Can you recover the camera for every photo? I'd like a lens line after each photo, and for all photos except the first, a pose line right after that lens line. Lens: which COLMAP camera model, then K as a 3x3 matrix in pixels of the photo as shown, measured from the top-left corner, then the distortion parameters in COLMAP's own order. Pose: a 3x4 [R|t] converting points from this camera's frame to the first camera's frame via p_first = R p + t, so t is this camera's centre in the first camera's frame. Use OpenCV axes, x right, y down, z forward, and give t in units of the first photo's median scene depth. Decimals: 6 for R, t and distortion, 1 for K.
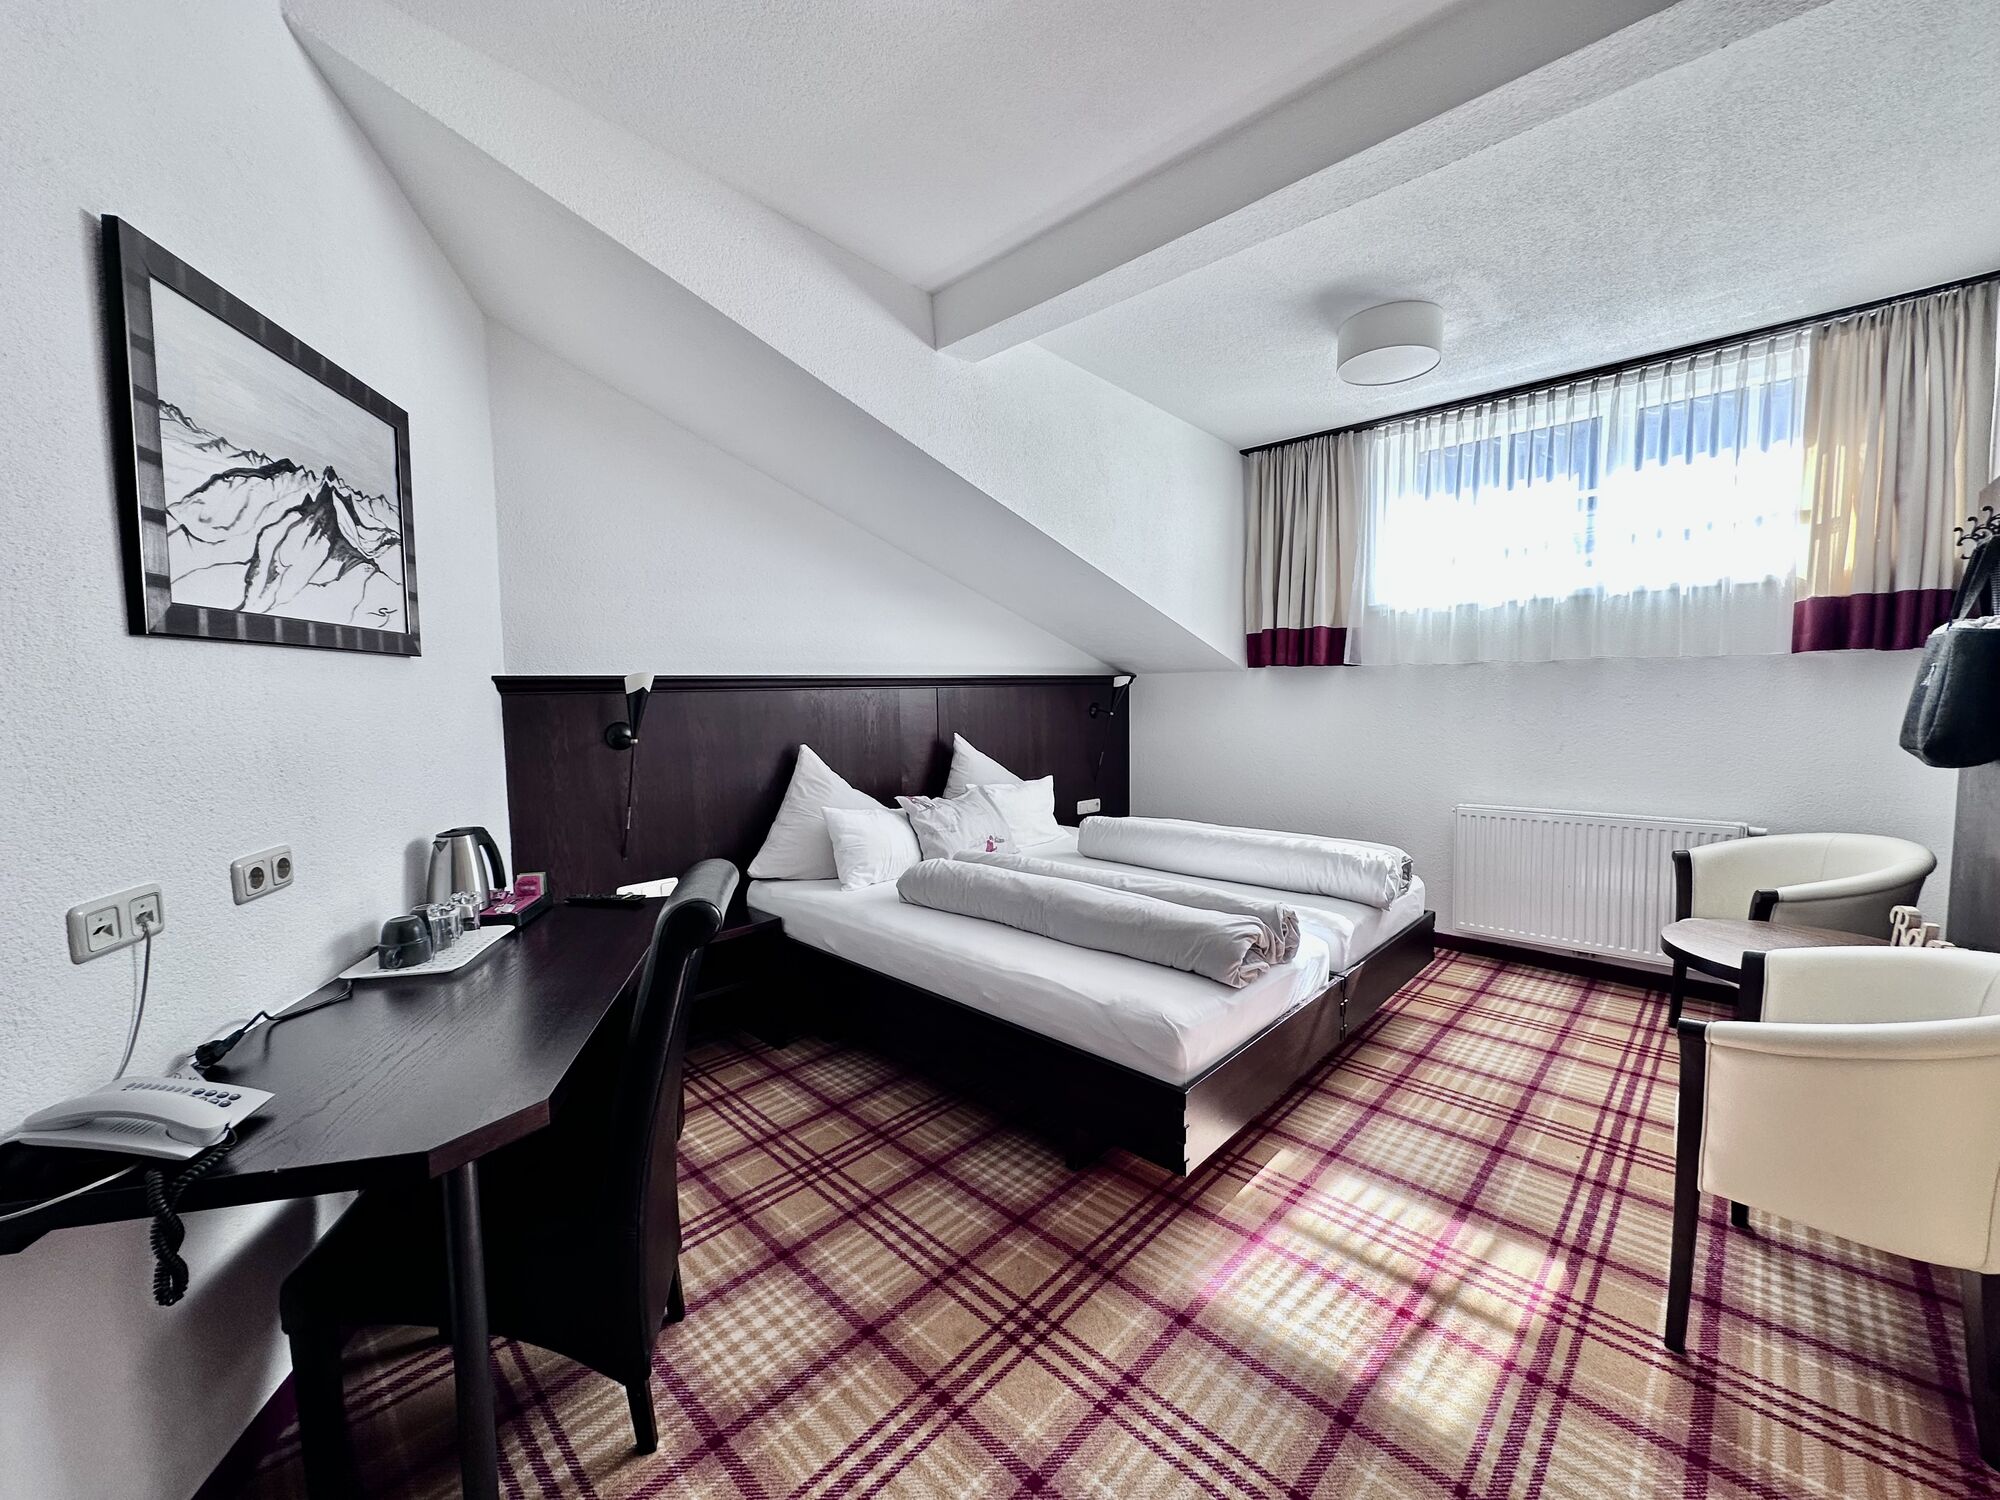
lens RADIAL K [[796.2, 0, 1001.2], [0, 796.2, 743.3], [0, 0, 1]] dist [-0.000019, -0.000002]
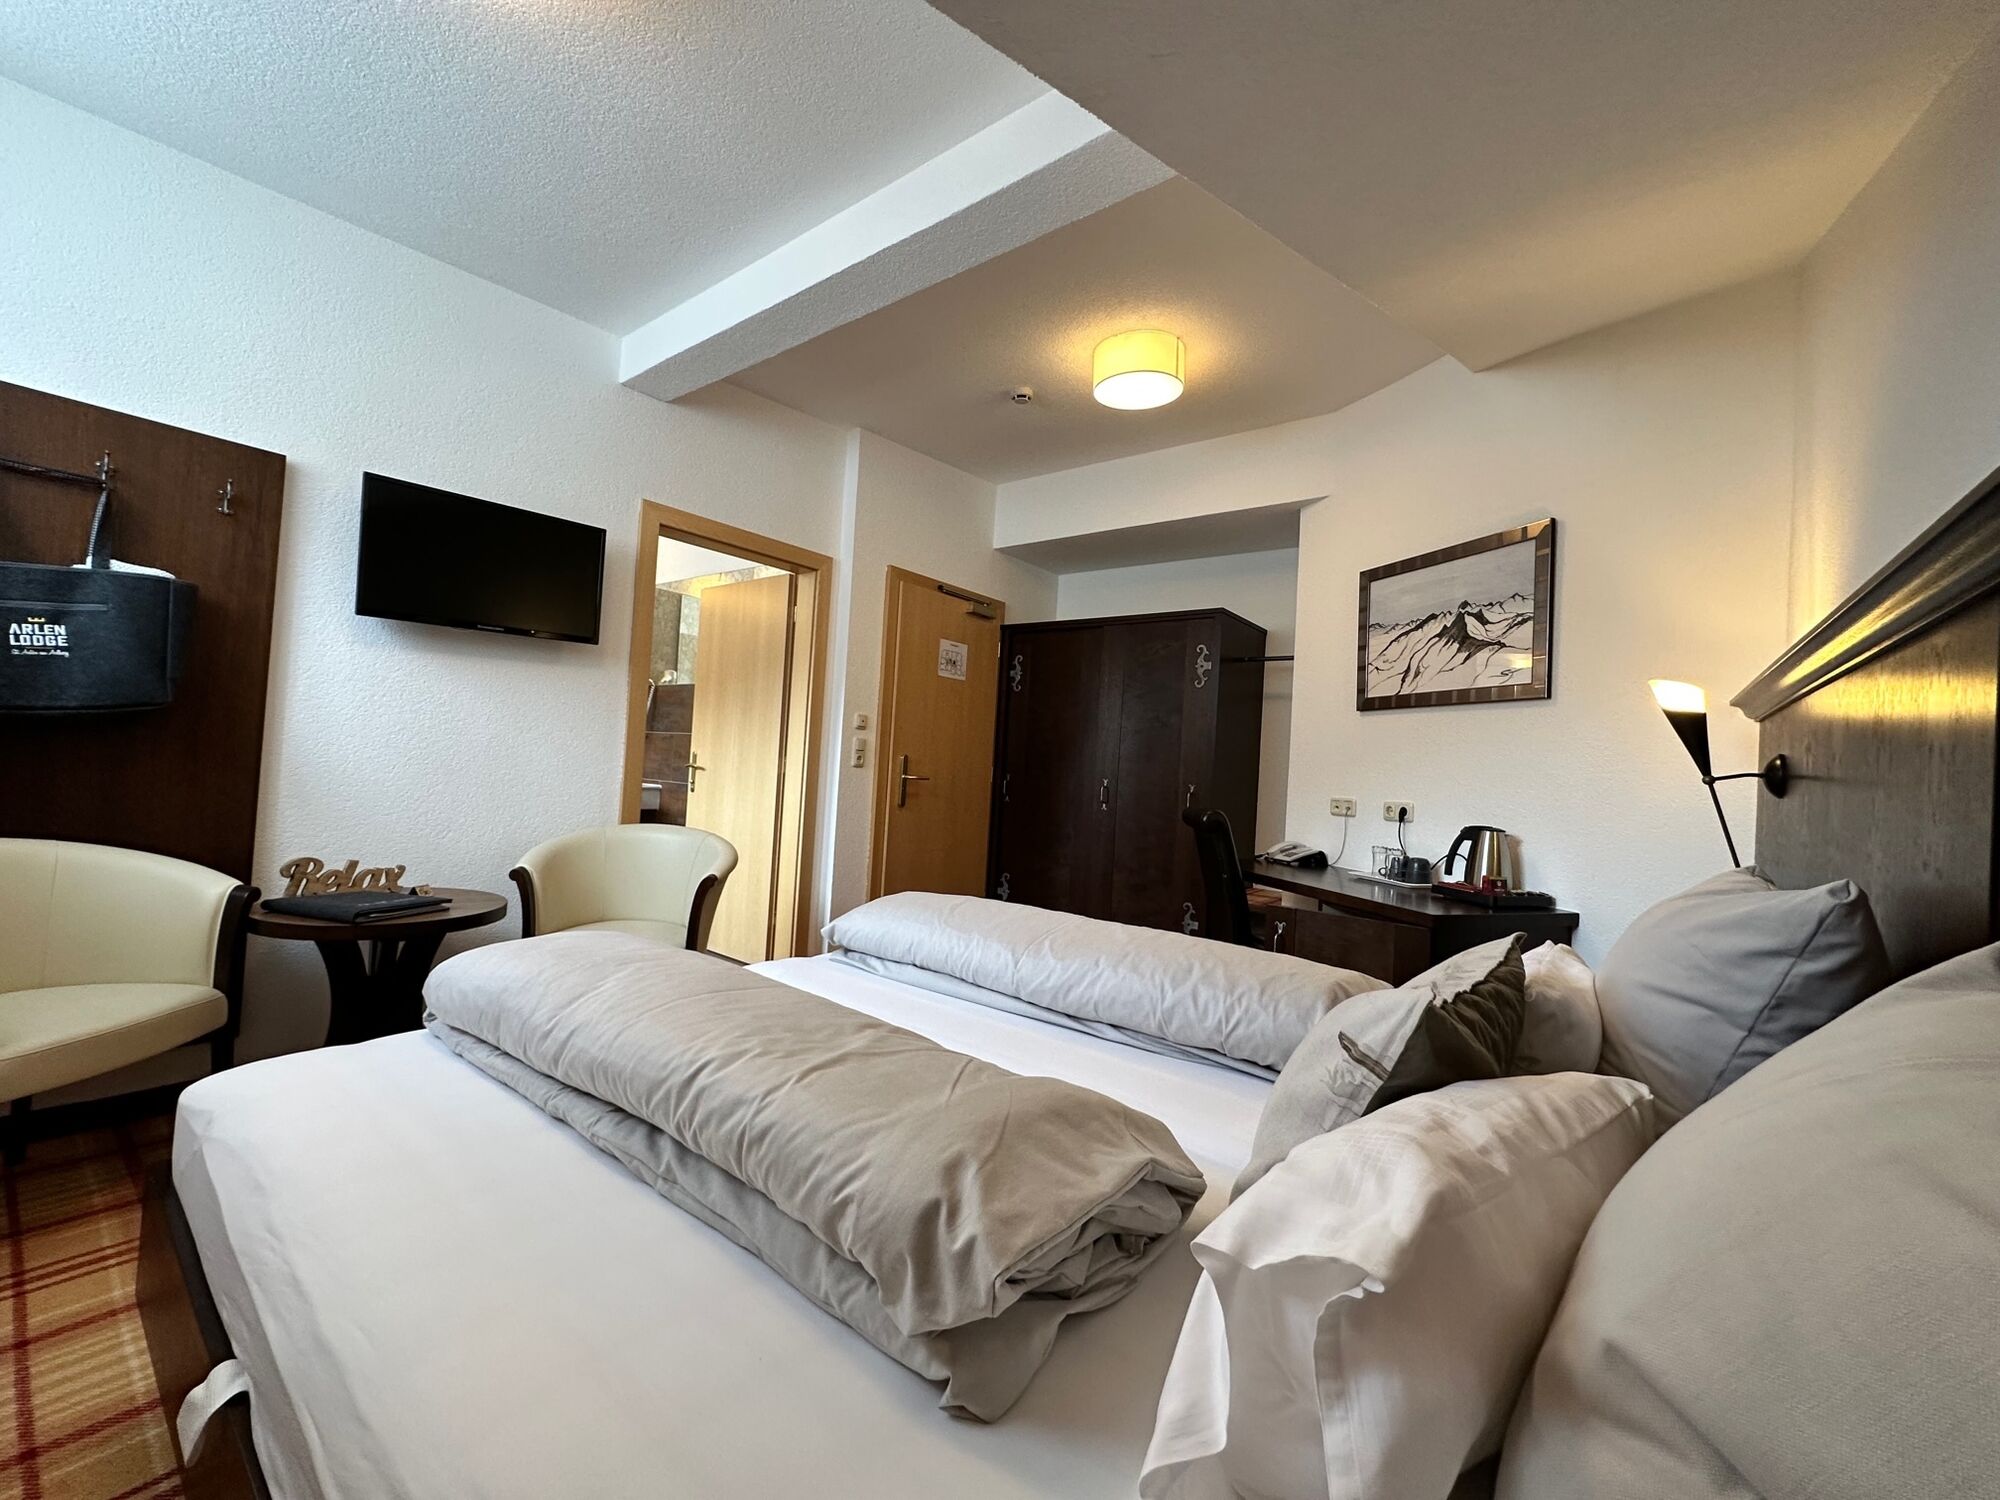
lens RADIAL K [[796.2, 0, 998.5], [0, 796.2, 745.0], [0, 0, 1]] dist [-0.000019, -0.000002]
pose [[-0.994019, -0.043392, -0.100219, 0.388827], [-0.048319, 0.997713, 0.047272, -0.065424], [0.097939, 0.051832, -0.993842, 2.895626]]
